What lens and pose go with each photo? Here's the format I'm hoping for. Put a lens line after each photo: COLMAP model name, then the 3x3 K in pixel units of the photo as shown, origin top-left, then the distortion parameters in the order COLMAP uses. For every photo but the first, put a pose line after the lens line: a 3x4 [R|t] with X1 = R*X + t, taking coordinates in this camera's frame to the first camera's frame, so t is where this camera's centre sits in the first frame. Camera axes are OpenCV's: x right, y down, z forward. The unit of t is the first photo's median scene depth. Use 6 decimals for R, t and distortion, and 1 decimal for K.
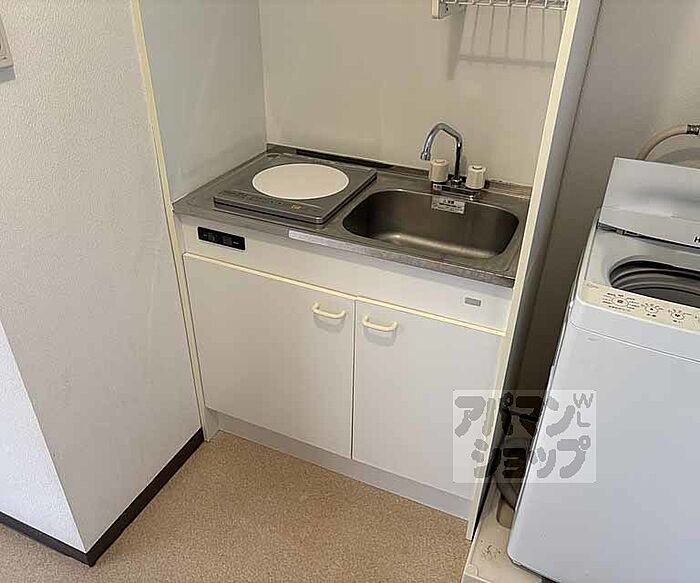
lens RADIAL K [[591.3, 0, 350.0], [0, 591.3, 291.5], [0, 0, 1]] dist [0.044275, -0.080940]
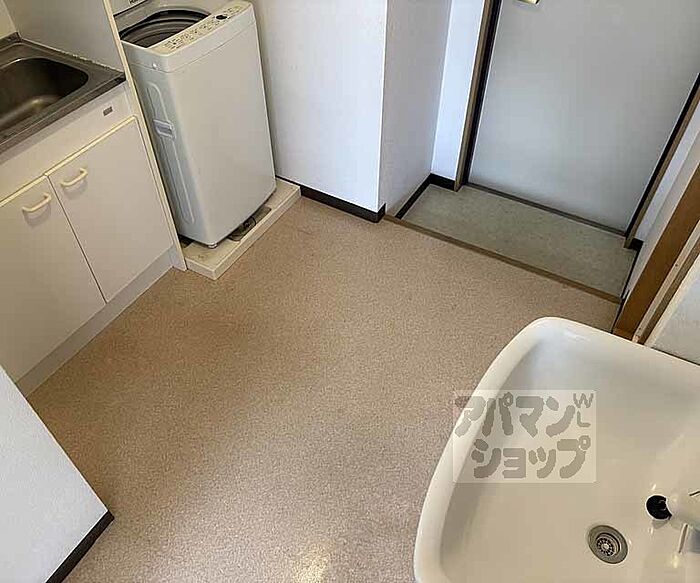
lens RADIAL K [[591.3, 0, 350.0], [0, 591.3, 291.5], [0, 0, 1]] dist [0.044275, -0.080940]
pose [[0.103155, -0.742177, 0.662218, -0.828680], [0.534784, 0.602738, 0.592211, -0.213332], [-0.838669, 0.293054, 0.459080, 0.011032]]
